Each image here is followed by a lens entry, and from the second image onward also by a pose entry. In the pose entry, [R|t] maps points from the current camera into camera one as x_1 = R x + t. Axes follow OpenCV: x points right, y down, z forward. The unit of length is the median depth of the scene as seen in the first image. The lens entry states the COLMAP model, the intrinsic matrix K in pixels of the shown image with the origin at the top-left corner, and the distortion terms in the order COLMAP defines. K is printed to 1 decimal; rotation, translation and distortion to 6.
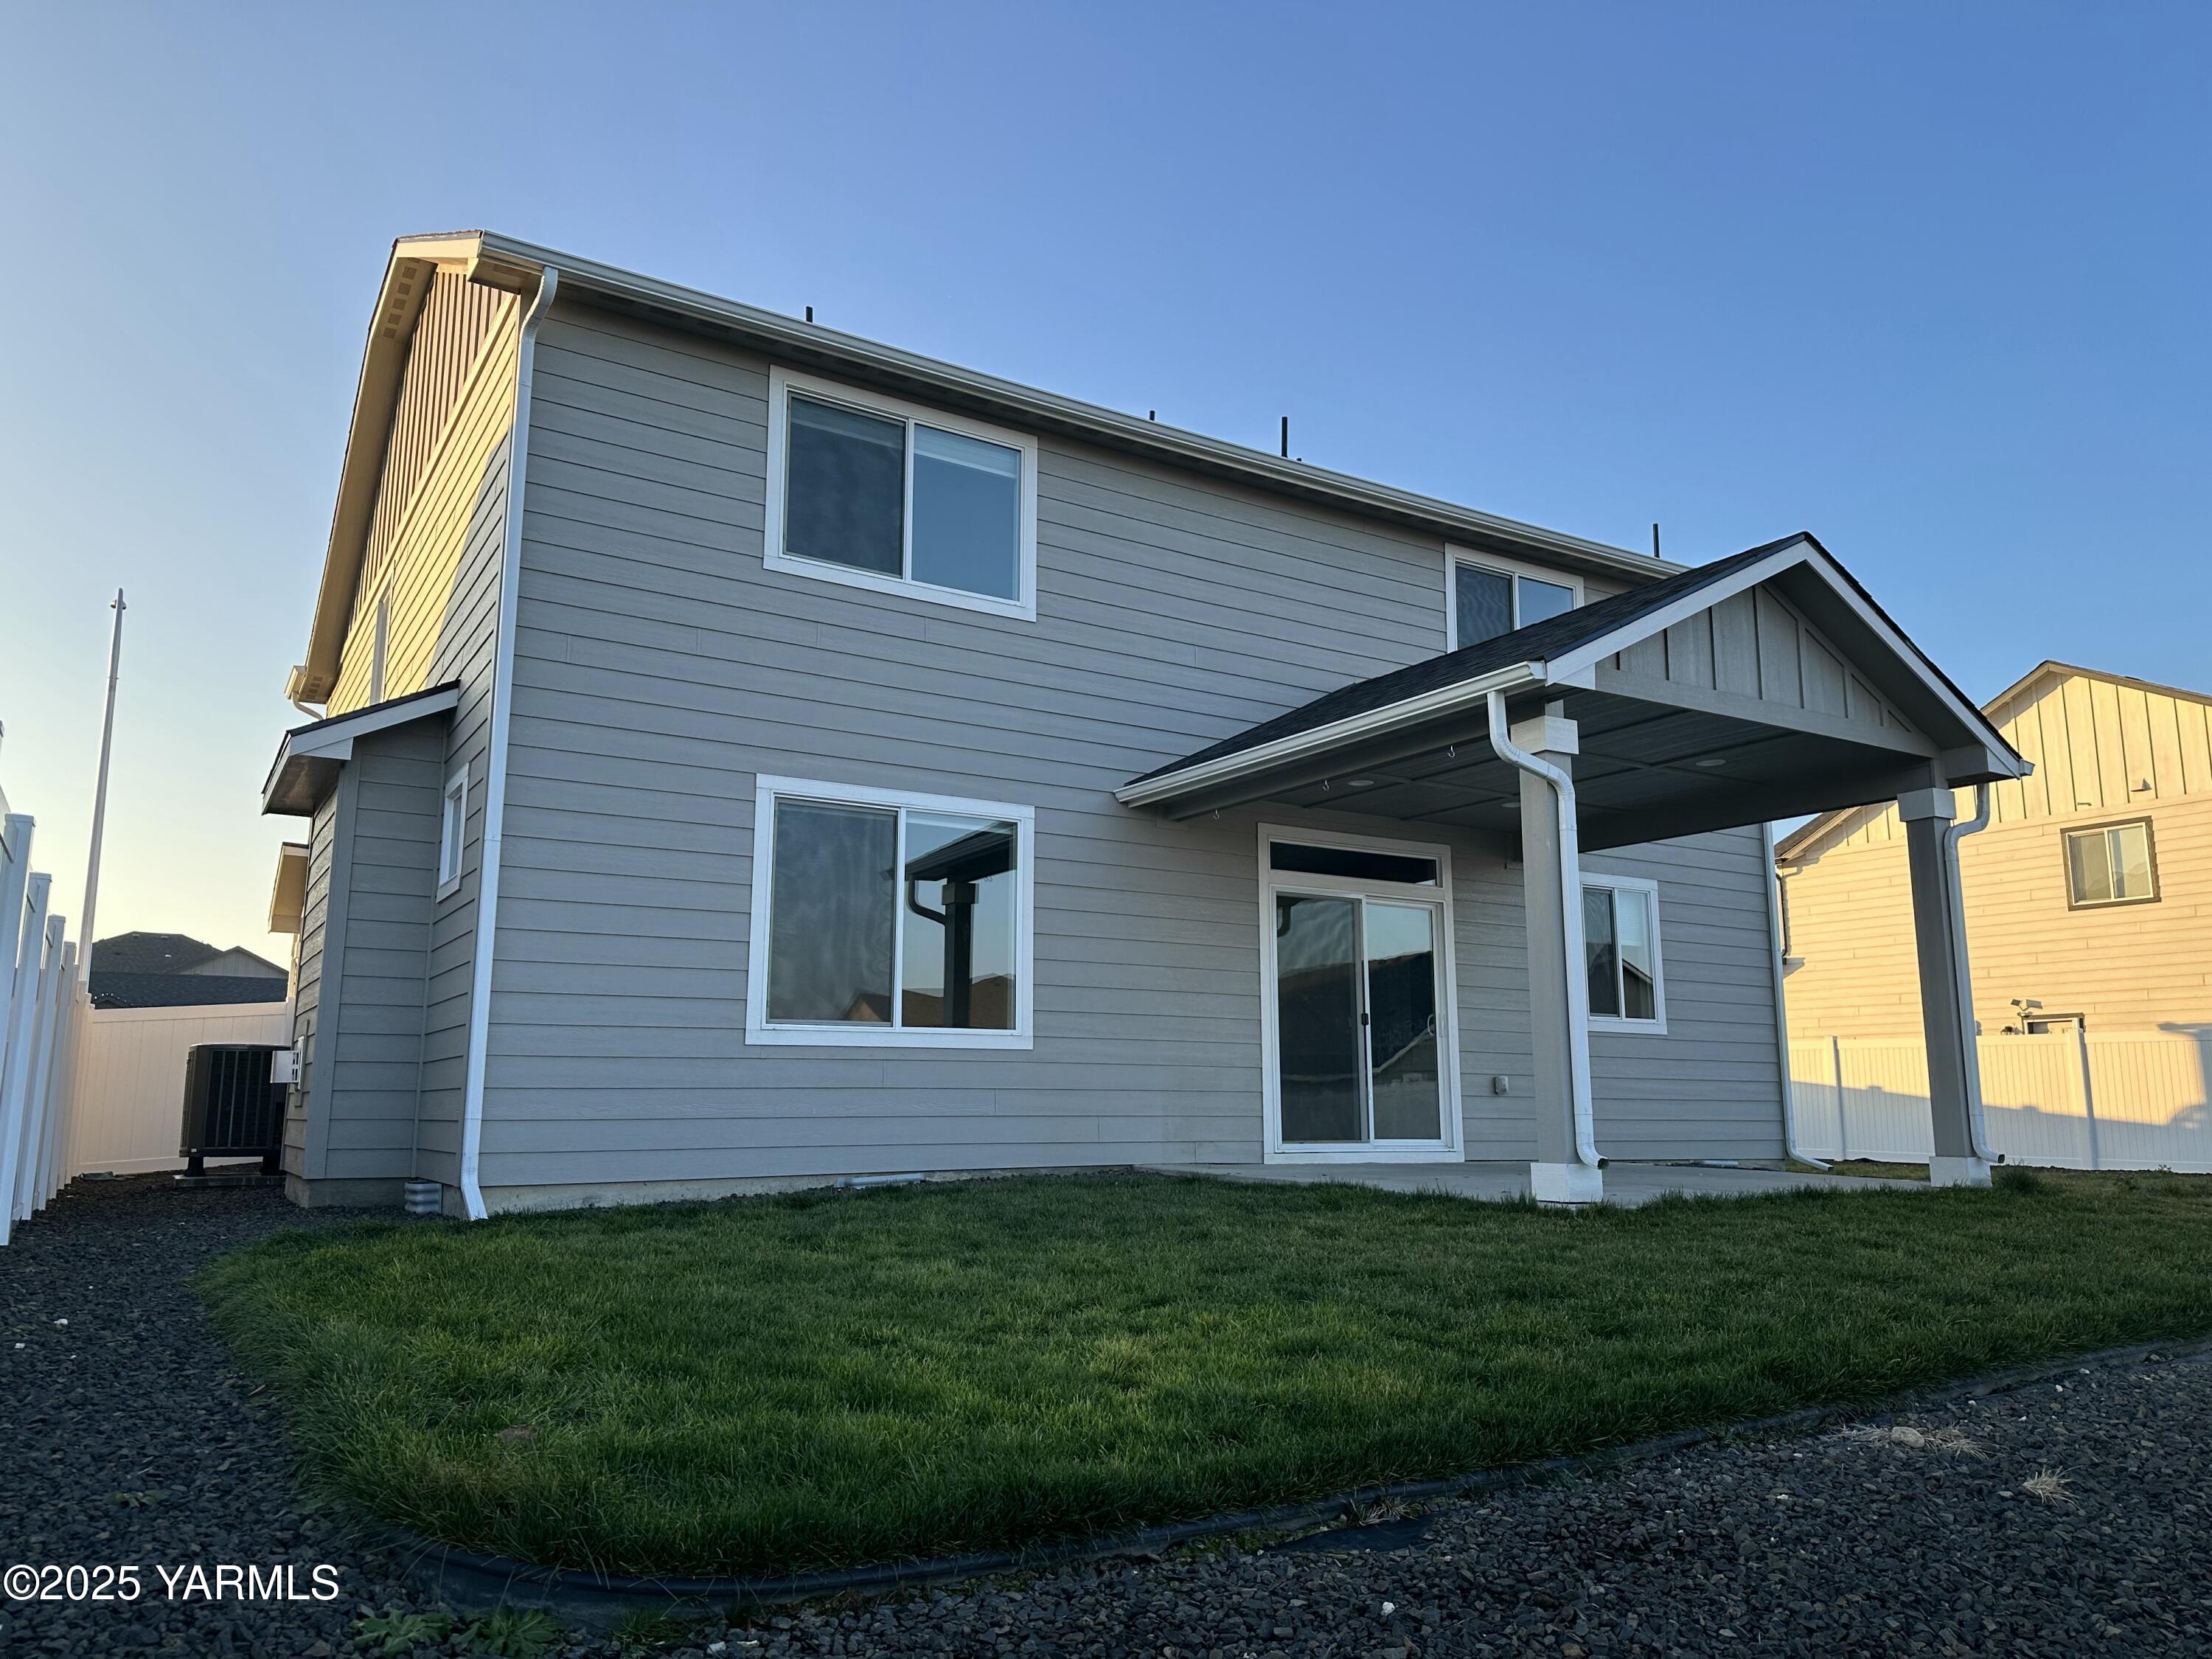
lens RADIAL K [[1576.0, 0, 1106.0], [0, 1576.0, 829.5], [0, 0, 1]] dist [0.053202, -0.059684]
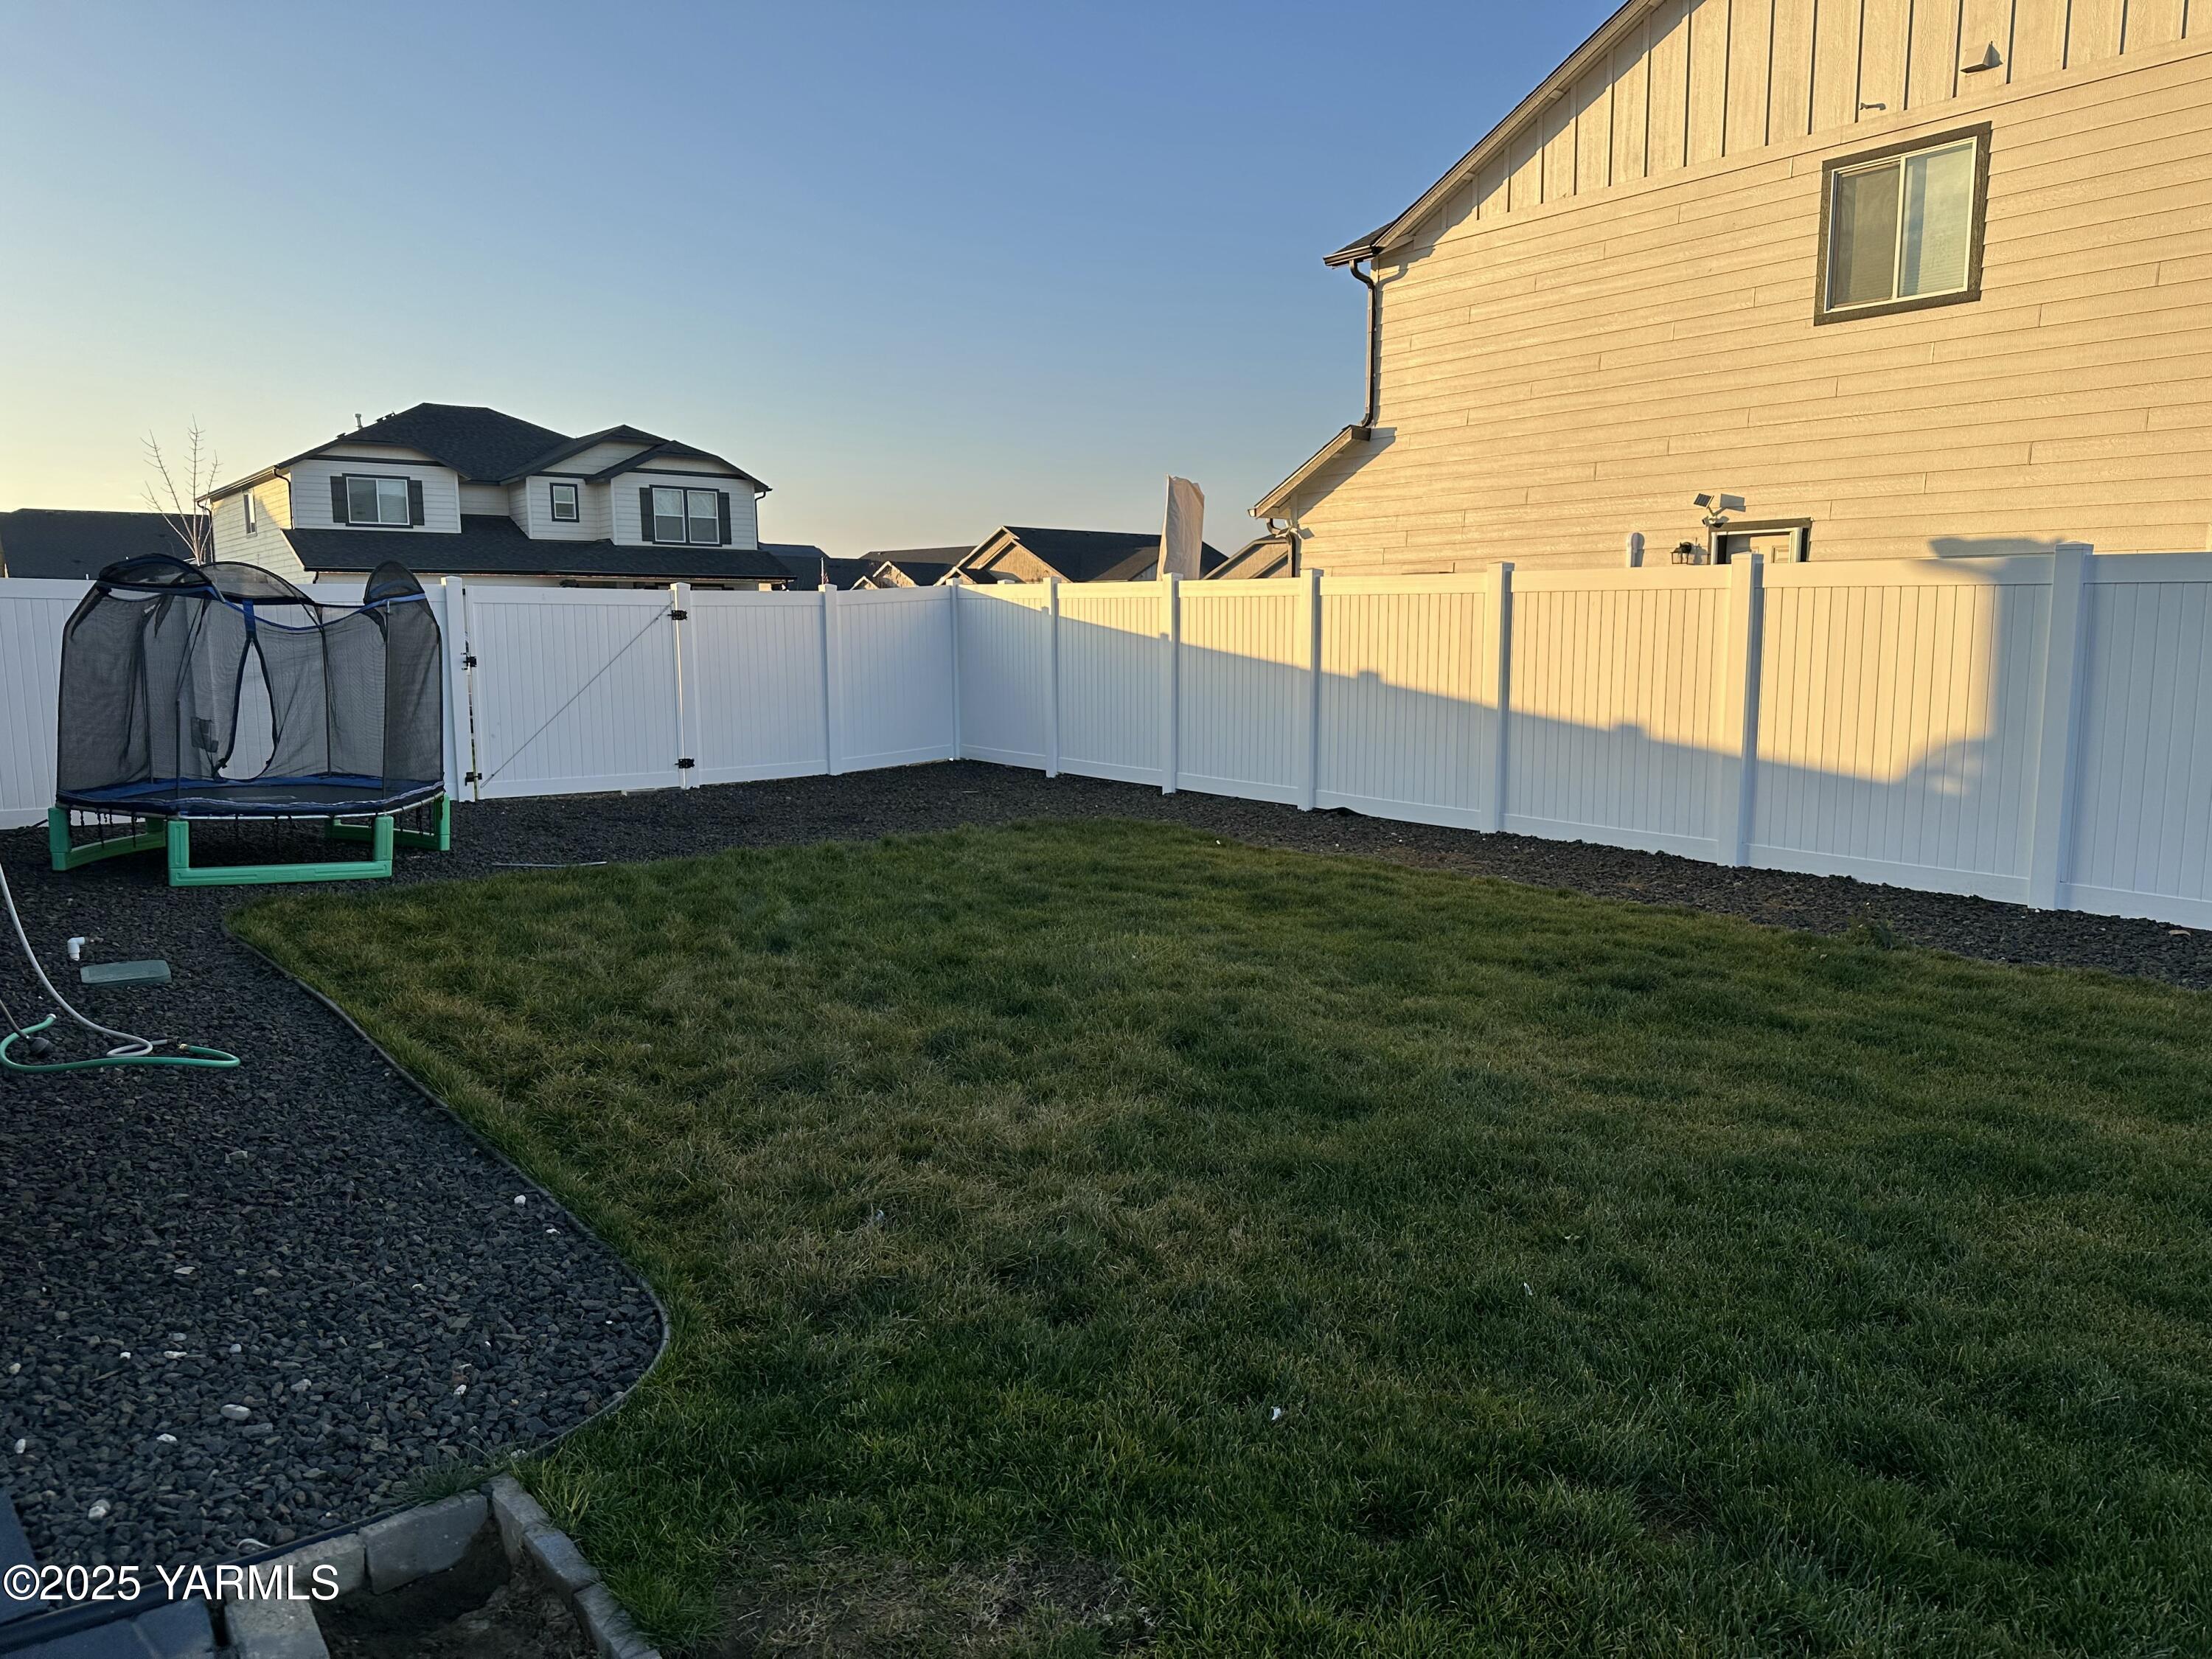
lens RADIAL K [[1576.0, 0, 1106.0], [0, 1576.0, 829.5], [0, 0, 1]] dist [0.053202, -0.059684]
pose [[0.995655, -0.021992, 0.090488, 0.315854], [-0.006533, 0.952823, 0.303457, 0.051908], [-0.092893, -0.302730, 0.948539, 0.464868]]
